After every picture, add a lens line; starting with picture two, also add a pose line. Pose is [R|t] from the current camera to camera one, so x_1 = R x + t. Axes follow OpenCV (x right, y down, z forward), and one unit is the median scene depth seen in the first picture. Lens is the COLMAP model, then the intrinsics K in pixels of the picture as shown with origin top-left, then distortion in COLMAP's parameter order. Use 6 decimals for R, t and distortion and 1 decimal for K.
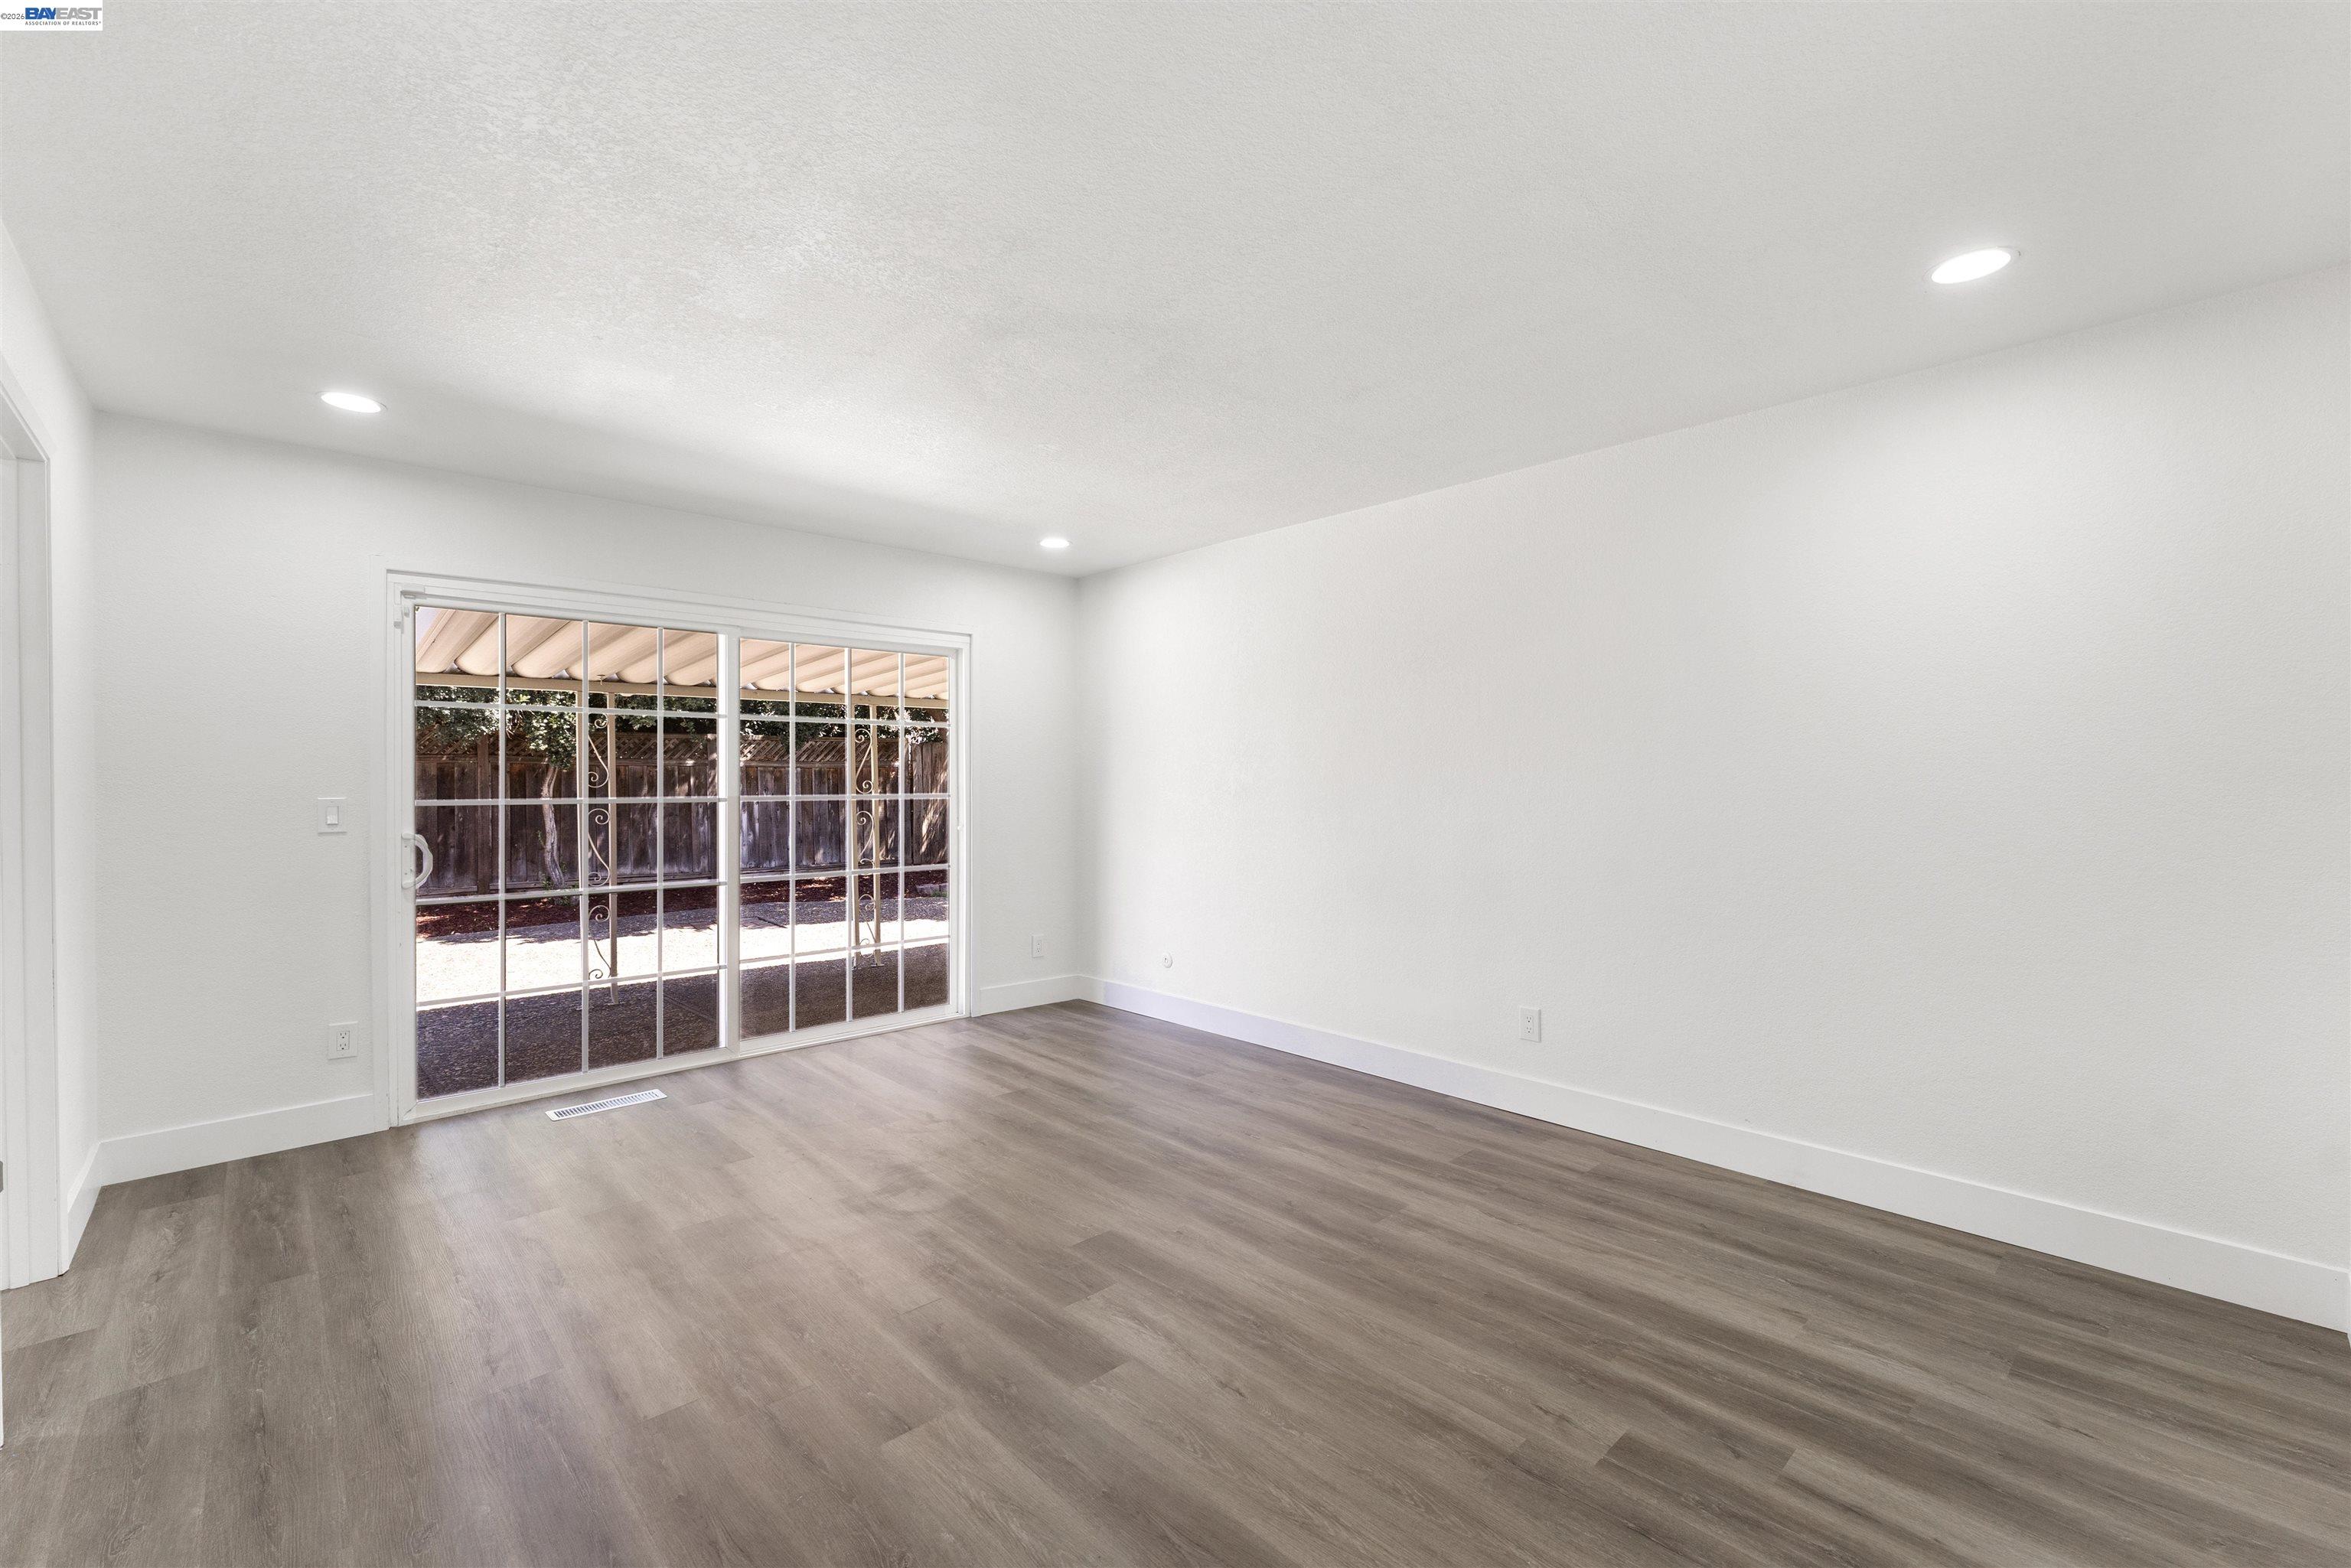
lens RADIAL K [[974.2, 0, 1166.2], [0, 974.2, 787.4], [0, 0, 1]] dist [0.005528, -0.001504]
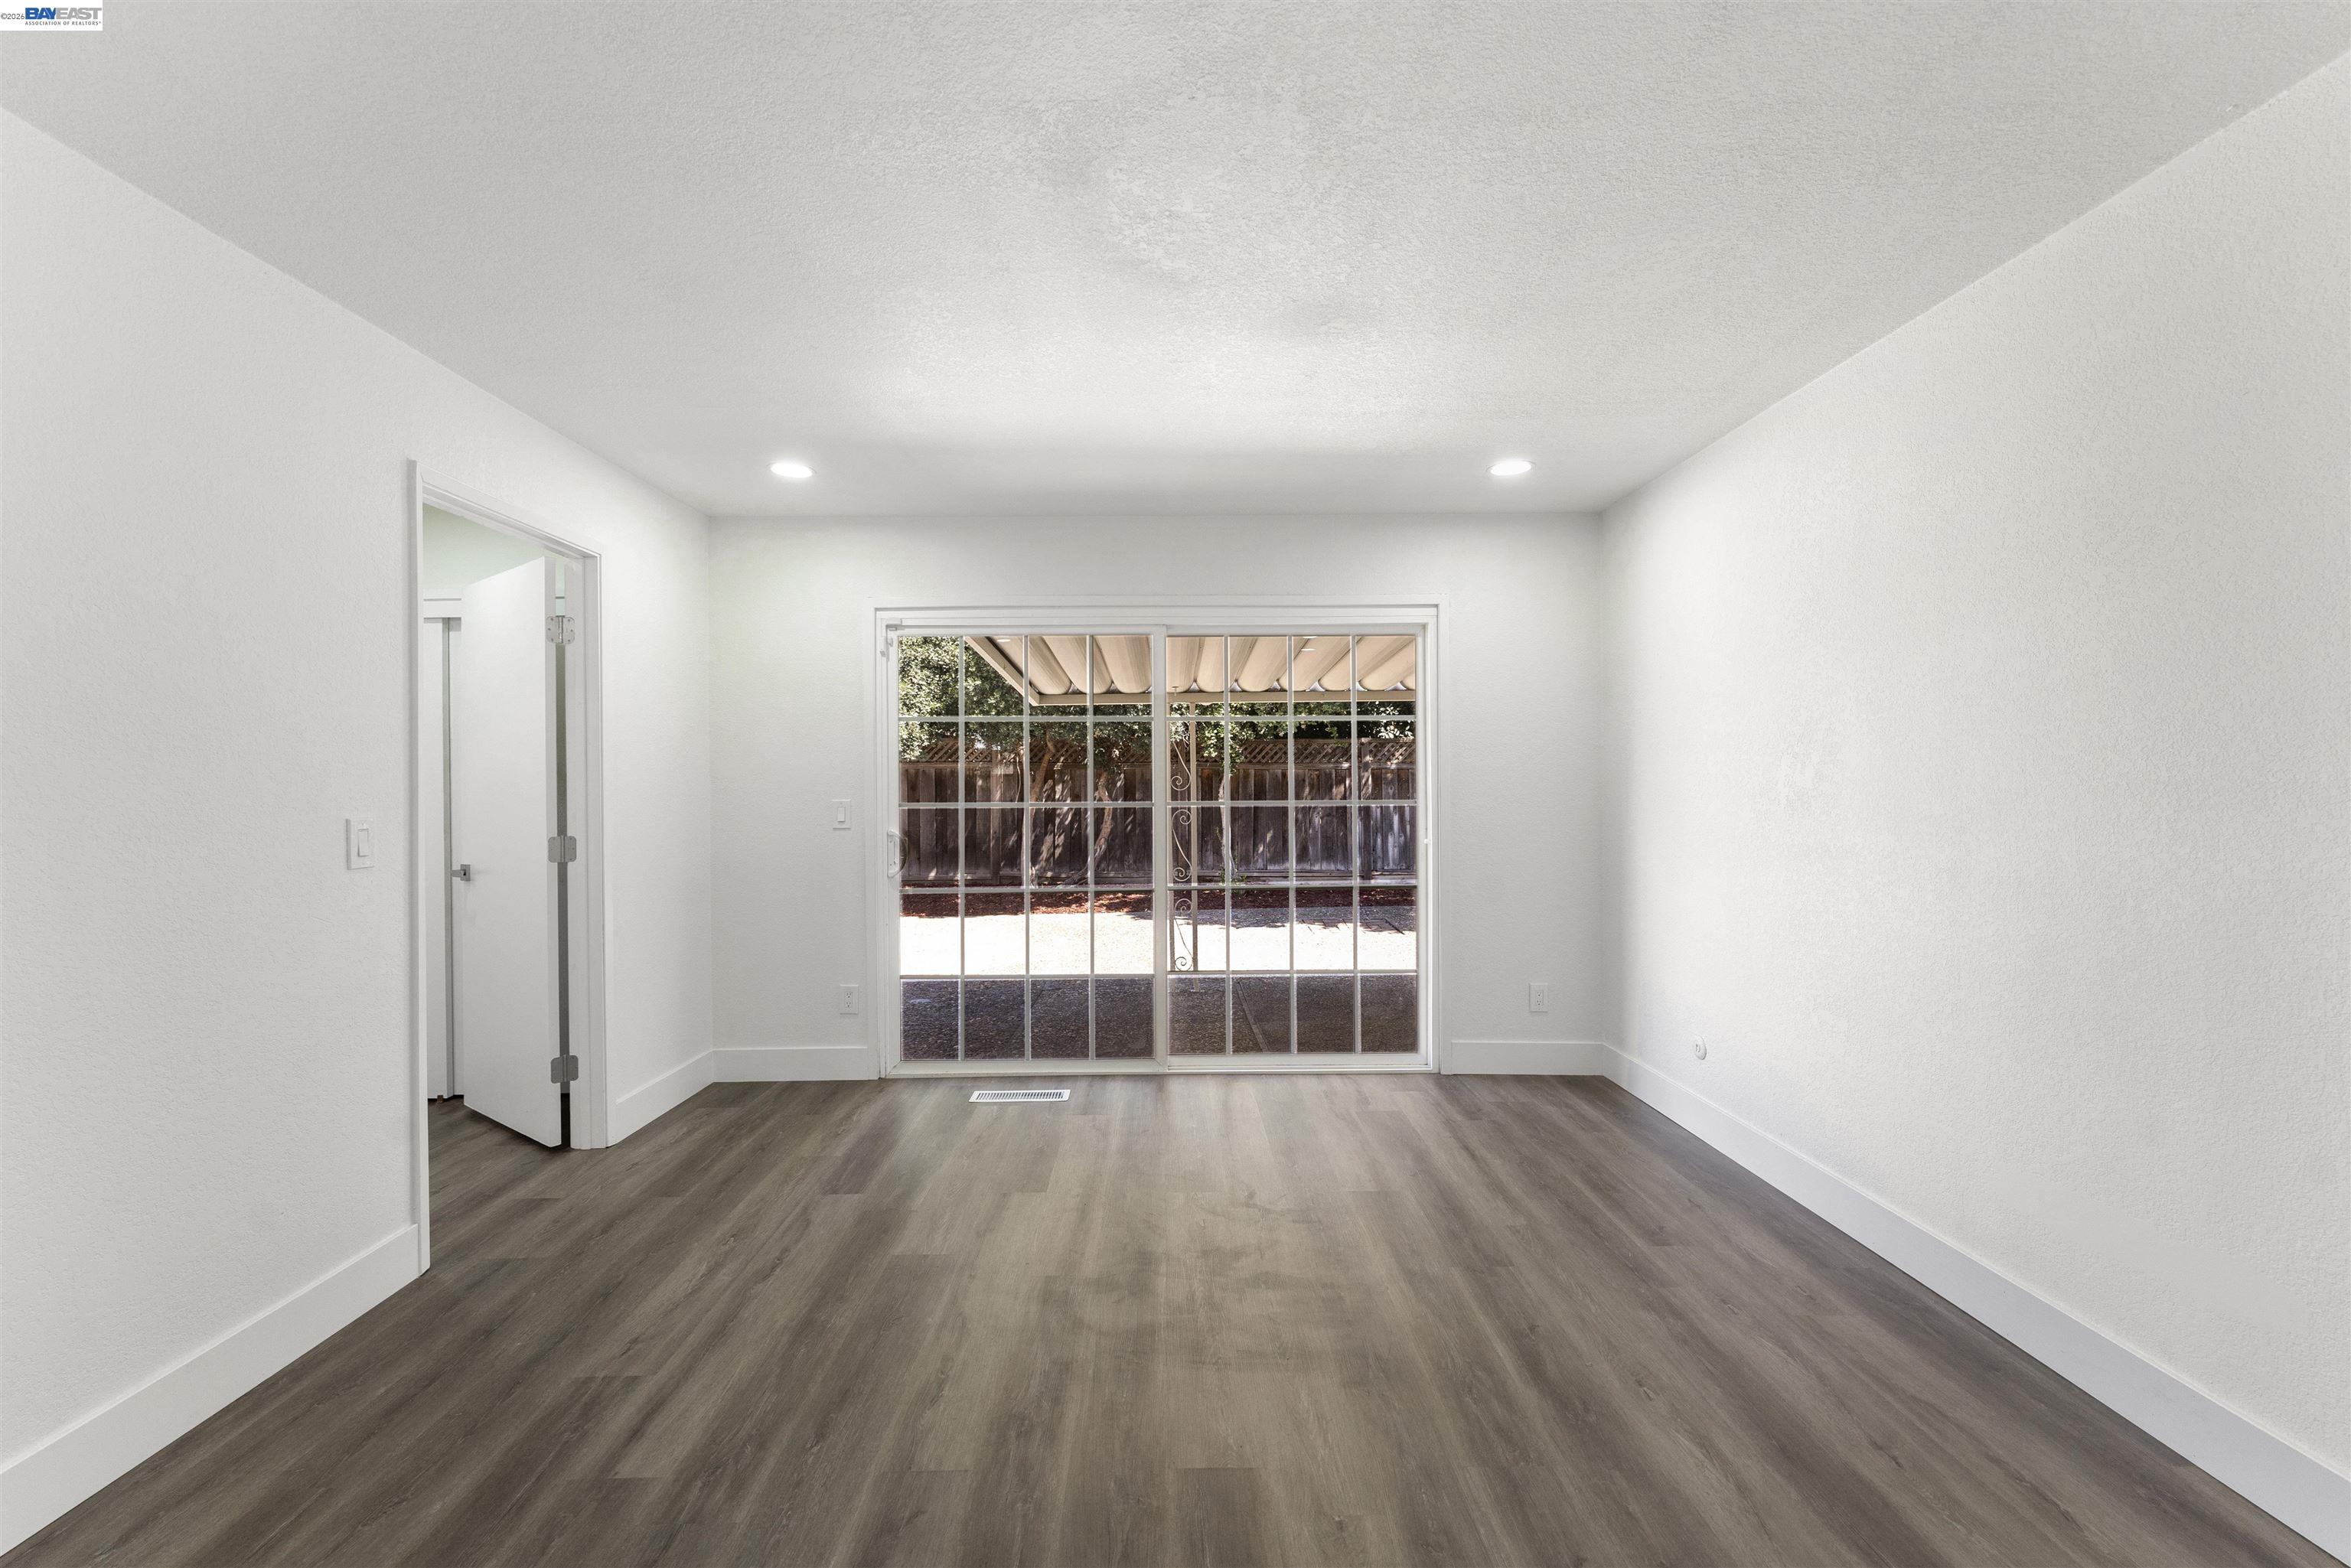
lens RADIAL K [[974.2, 0, 1171.1], [0, 974.2, 787.1], [0, 0, 1]] dist [0.005528, -0.001504]
pose [[0.743049, 0.000357, -0.669237, 0.198722], [-0.001273, 0.999999, -0.000880, -0.003658], [0.669236, 0.001506, 0.743048, 0.271713]]
